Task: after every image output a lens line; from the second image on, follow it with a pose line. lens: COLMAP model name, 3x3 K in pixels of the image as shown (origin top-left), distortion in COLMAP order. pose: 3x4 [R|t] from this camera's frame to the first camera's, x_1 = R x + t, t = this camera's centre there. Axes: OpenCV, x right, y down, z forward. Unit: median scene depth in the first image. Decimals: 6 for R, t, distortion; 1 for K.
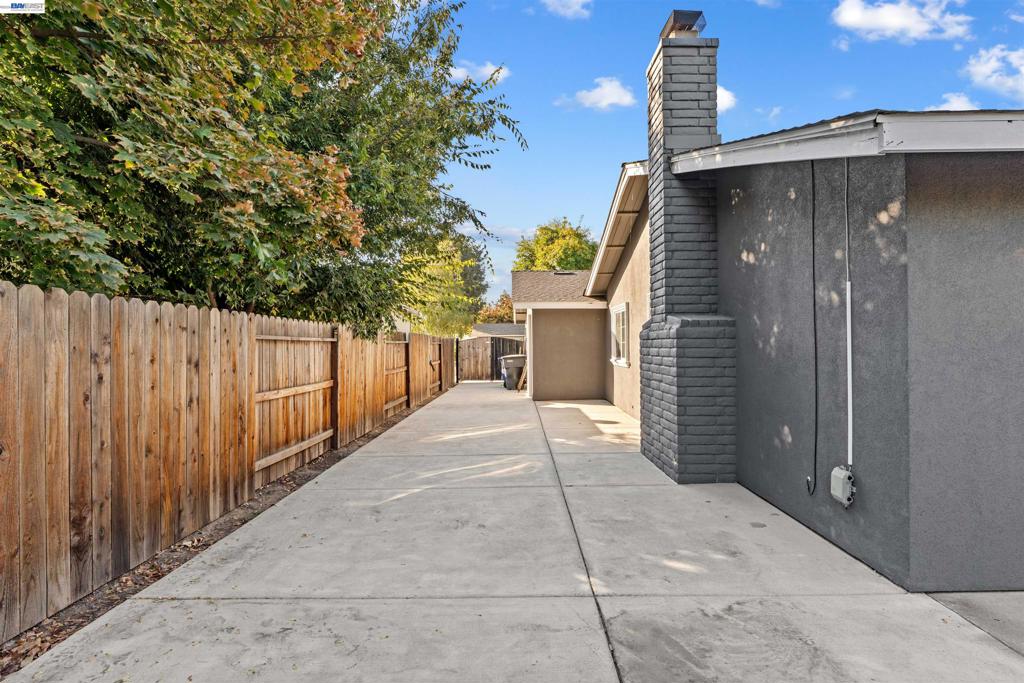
lens RADIAL K [[493.1, 0, 507.8], [0, 493.1, 342.7], [0, 0, 1]] dist [-0.008415, 0.003263]
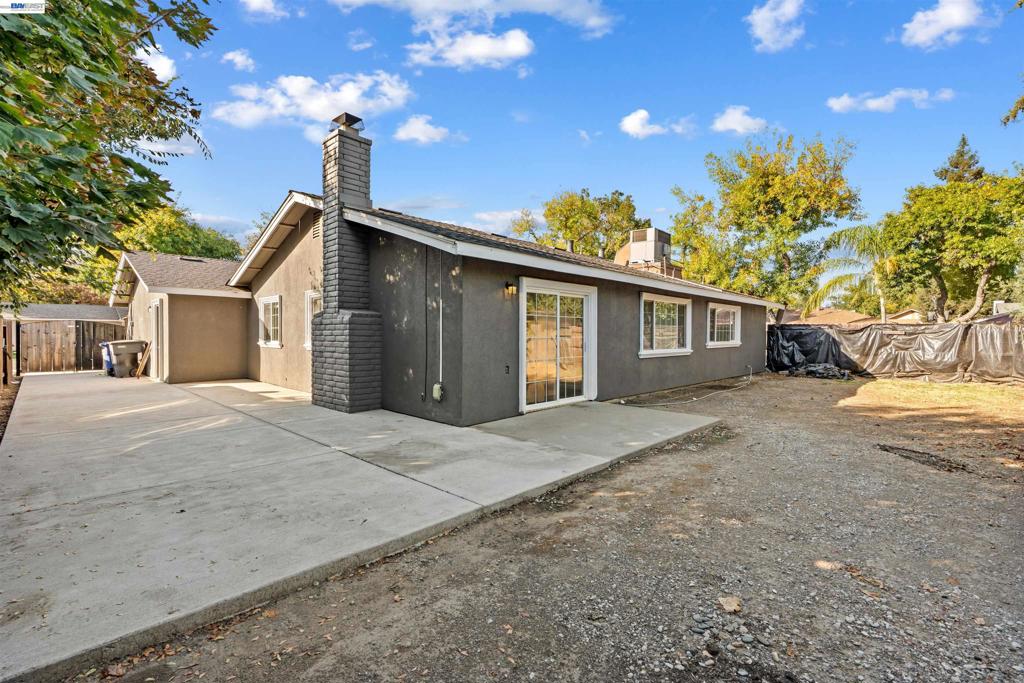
lens RADIAL K [[465.8, 0, 510.8], [0, 465.8, 339.6], [0, 0, 1]] dist [-0.009779, 0.003640]
pose [[0.692020, 0.001654, 0.721877, -0.382685], [-0.012295, 0.999879, 0.009495, 0.021260], [-0.721774, -0.015446, 0.691957, -0.431589]]
